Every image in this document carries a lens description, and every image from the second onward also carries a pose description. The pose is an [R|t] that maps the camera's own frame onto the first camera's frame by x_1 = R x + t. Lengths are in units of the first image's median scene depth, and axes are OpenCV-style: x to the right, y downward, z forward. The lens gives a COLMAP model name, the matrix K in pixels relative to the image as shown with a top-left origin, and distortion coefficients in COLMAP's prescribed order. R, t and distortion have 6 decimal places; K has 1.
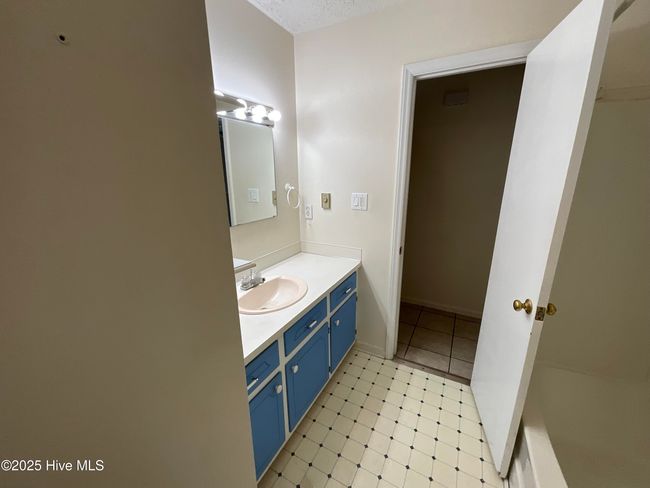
lens RADIAL K [[260.9, 0, 323.9], [0, 260.9, 247.2], [0, 0, 1]] dist [-0.000123, 0.000567]
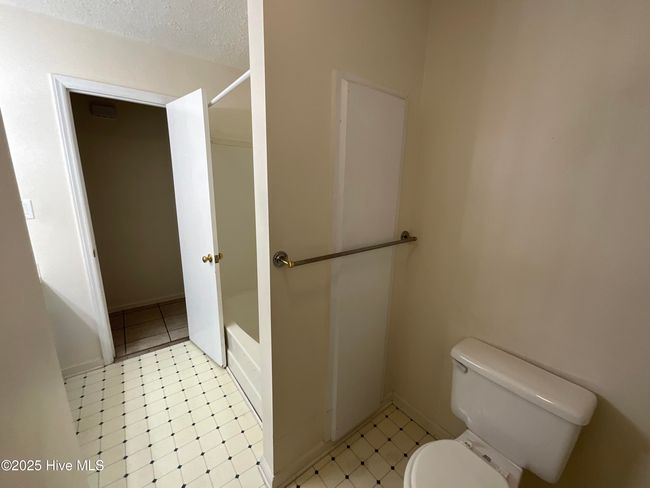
lens RADIAL K [[260.9, 0, 326.4], [0, 260.9, 245.2], [0, 0, 1]] dist [-0.000123, 0.000567]
pose [[0.399965, -0.188387, 0.896961, -0.265971], [0.215896, 0.970474, 0.107556, 0.073046], [-0.890740, 0.150631, 0.428828, -0.265264]]
